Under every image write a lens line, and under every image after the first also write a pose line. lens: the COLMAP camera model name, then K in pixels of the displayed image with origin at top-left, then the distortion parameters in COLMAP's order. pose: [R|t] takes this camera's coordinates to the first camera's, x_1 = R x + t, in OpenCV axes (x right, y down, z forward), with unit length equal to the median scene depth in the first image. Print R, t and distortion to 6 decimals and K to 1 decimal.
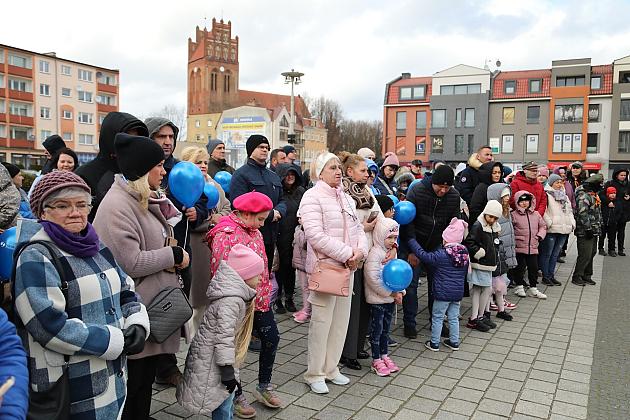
lens RADIAL K [[586.4, 0, 305.3], [0, 586.4, 209.1], [0, 0, 1]] dist [-0.006810, 0.117568]
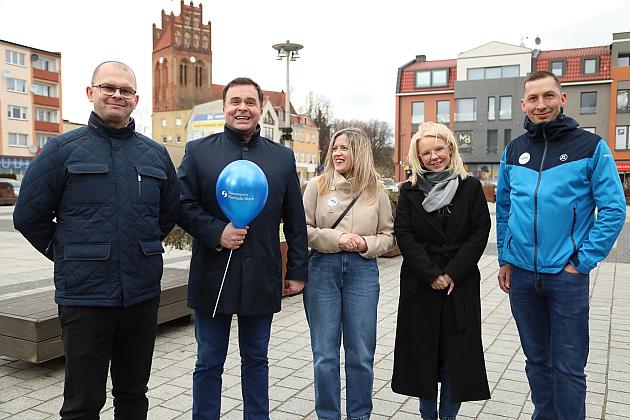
lens RADIAL K [[586.4, 0, 305.3], [0, 586.4, 209.1], [0, 0, 1]] dist [-0.006810, 0.117568]
pose [[0.998875, -0.013750, 0.045388, -0.027301], [0.014265, 0.999837, -0.011048, -0.011989], [-0.045229, 0.011683, 0.998908, 0.196518]]
